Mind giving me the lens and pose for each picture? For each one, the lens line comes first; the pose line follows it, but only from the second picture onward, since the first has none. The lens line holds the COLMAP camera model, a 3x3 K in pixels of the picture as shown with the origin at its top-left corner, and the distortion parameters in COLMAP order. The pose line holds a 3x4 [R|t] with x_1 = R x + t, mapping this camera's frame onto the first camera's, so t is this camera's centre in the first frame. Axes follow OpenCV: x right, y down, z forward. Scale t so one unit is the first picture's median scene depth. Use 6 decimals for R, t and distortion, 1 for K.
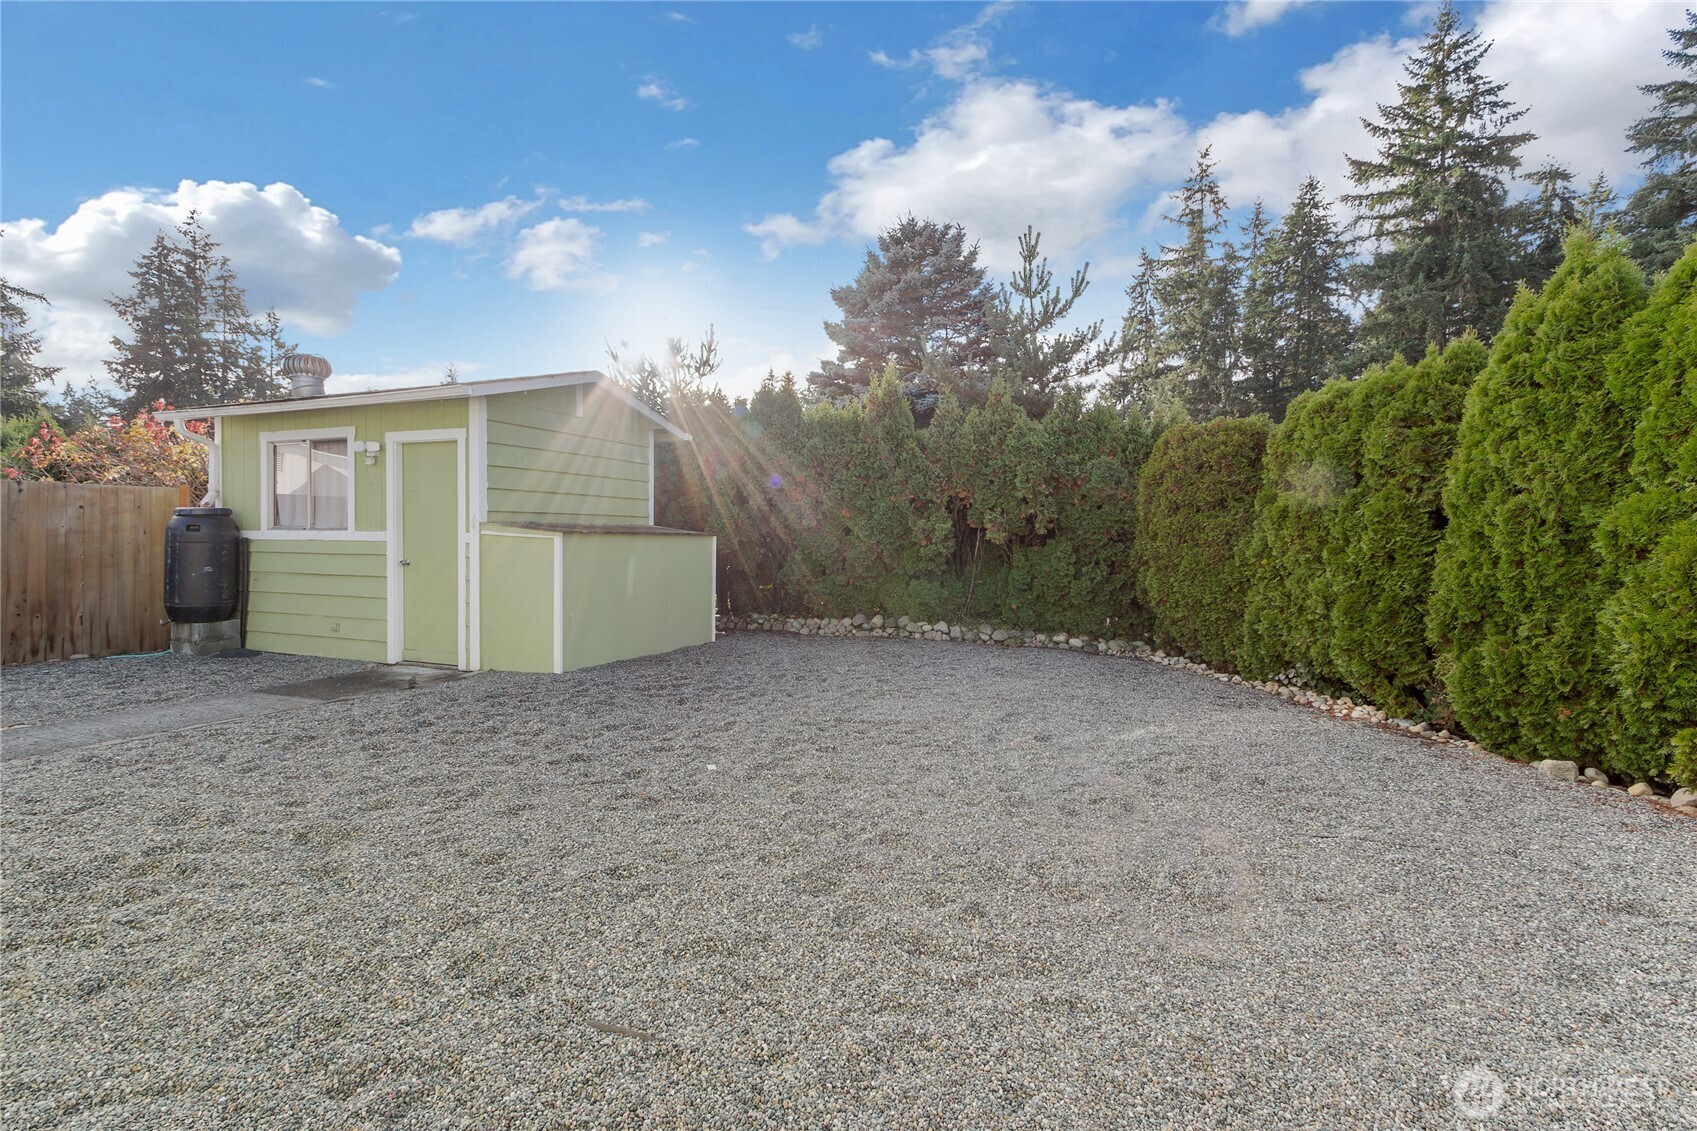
lens RADIAL K [[784.1, 0, 848.5], [0, 784.1, 565.5], [0, 0, 1]] dist [-0.000133, -0.000397]
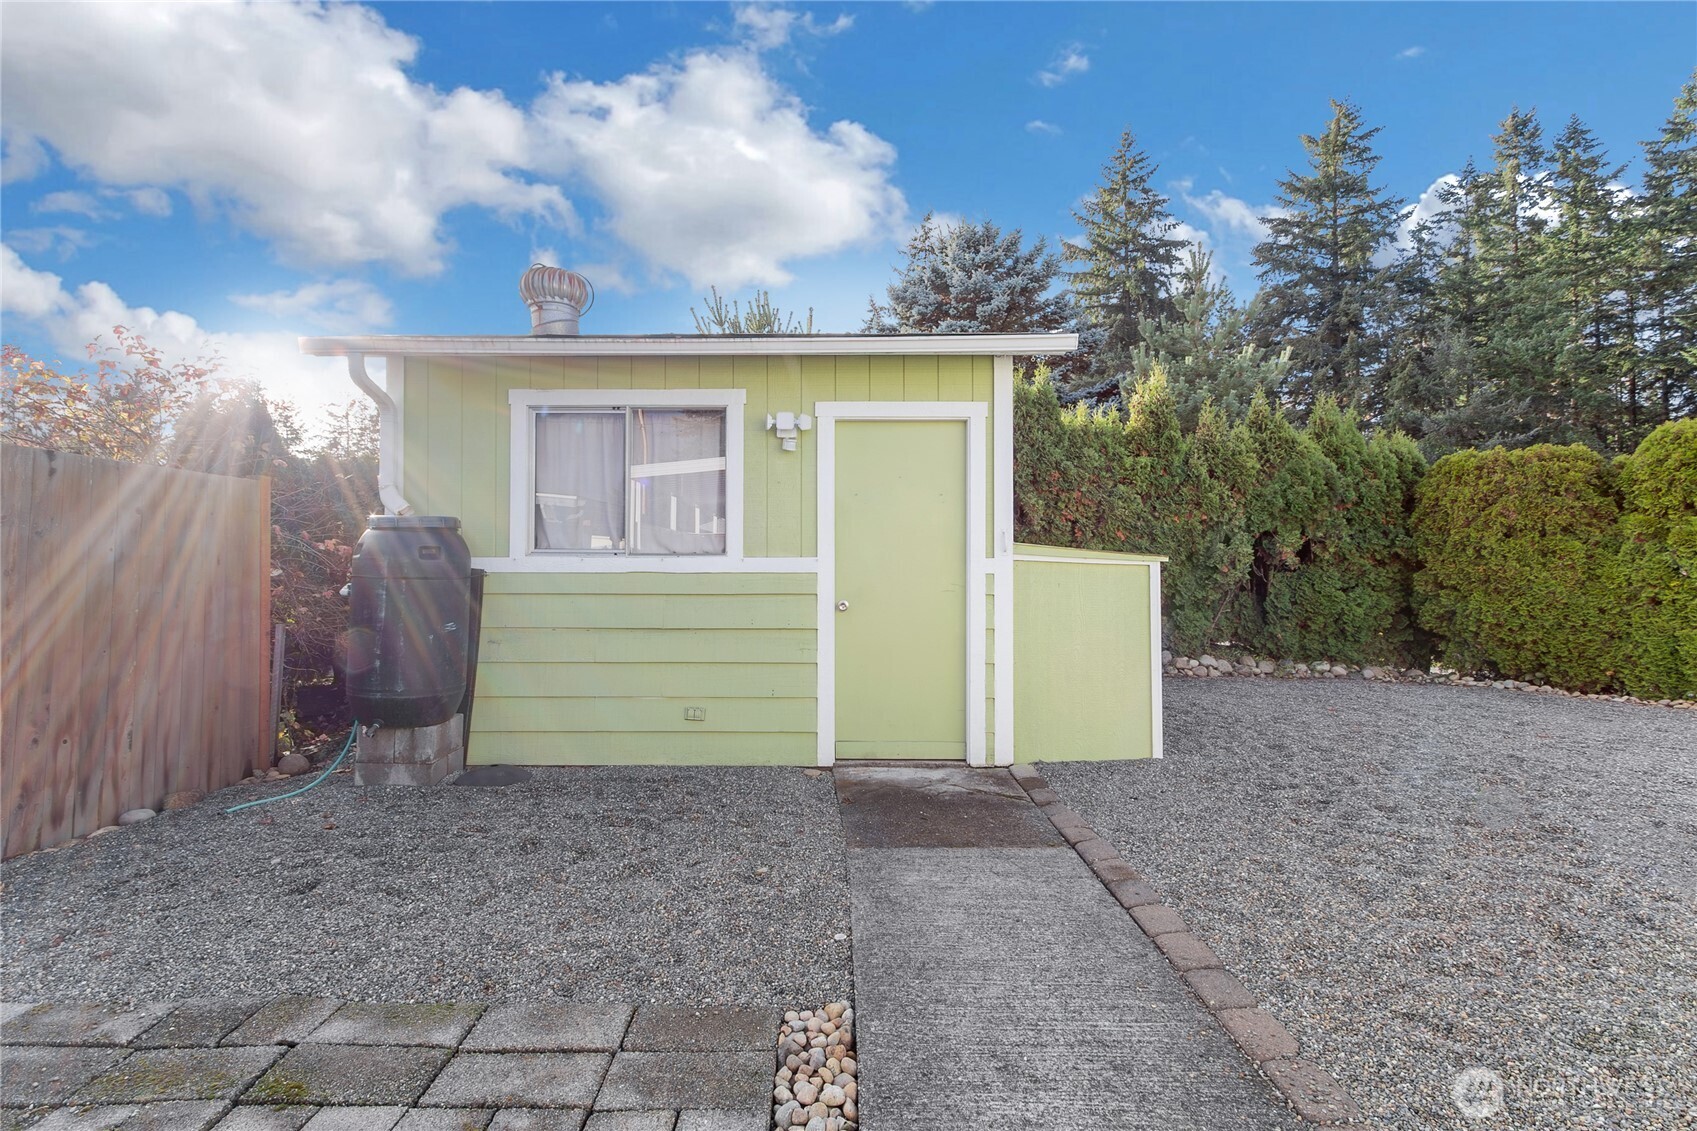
lens RADIAL K [[784.1, 0, 848.5], [0, 784.1, 565.5], [0, 0, 1]] dist [-0.000133, -0.000397]
pose [[0.930229, -0.006744, 0.366918, -0.715295], [0.019944, 0.999283, -0.032195, -0.014121], [-0.366438, 0.037266, 0.929696, 0.360044]]
